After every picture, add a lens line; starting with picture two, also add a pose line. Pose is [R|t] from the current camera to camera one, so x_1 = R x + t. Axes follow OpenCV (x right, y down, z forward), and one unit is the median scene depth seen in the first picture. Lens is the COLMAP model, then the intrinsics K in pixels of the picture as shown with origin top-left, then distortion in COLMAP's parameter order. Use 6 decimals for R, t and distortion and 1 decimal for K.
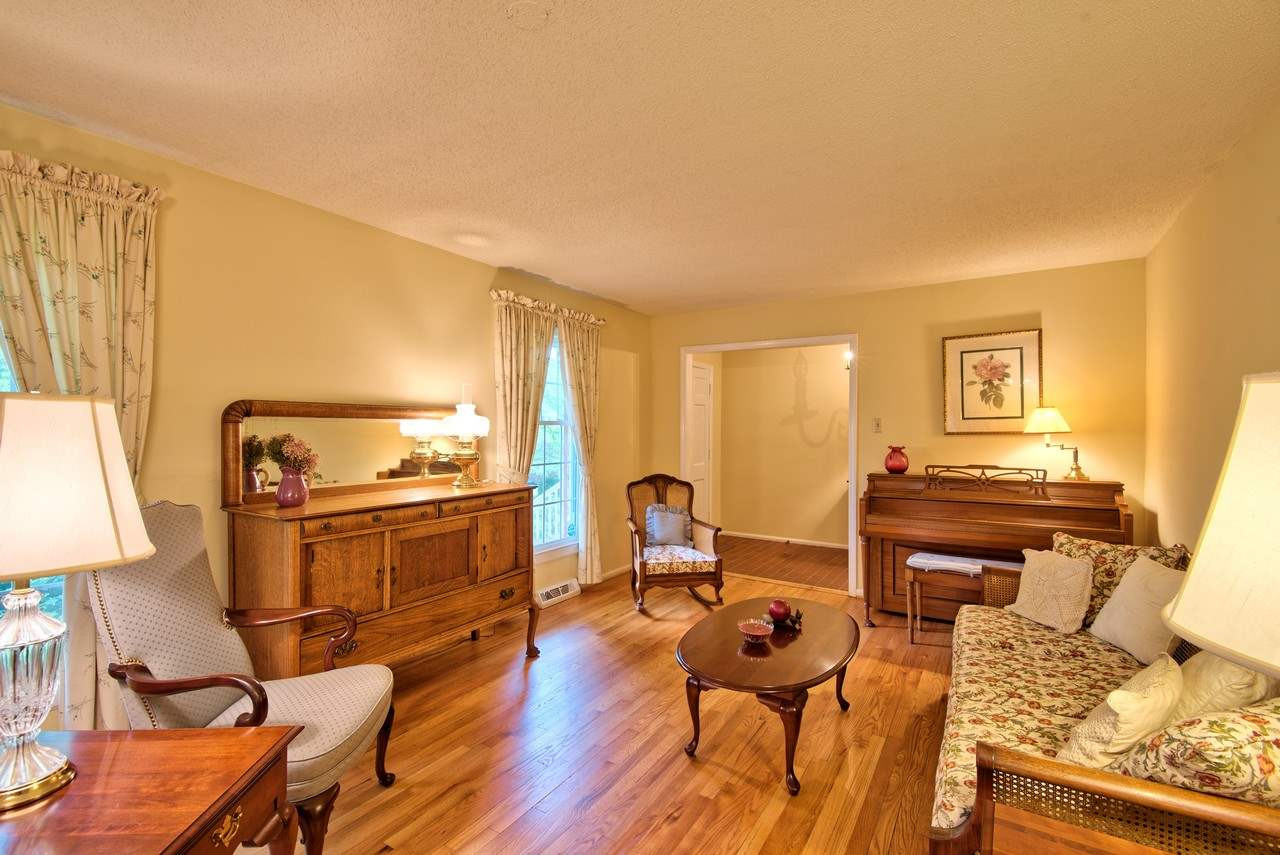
lens RADIAL K [[561.9, 0, 635.6], [0, 561.9, 429.5], [0, 0, 1]] dist [0.000096, -0.002862]
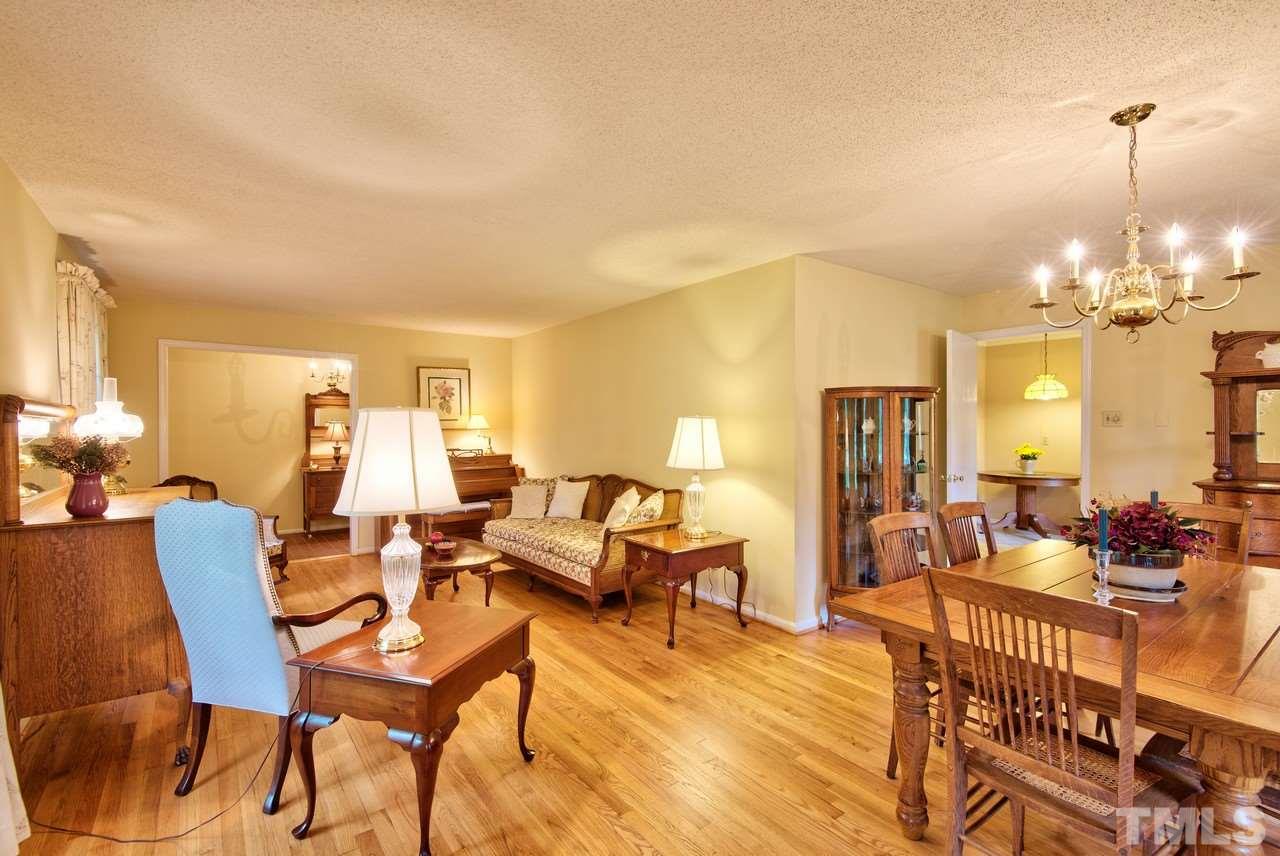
lens RADIAL K [[561.9, 0, 629.4], [0, 561.9, 426.0], [0, 0, 1]] dist [0.000096, -0.002862]
pose [[0.346531, -0.005425, 0.938023, -0.698415], [0.003331, 0.999984, 0.004553, -0.009251], [-0.938032, 0.001547, 0.346544, -0.057999]]
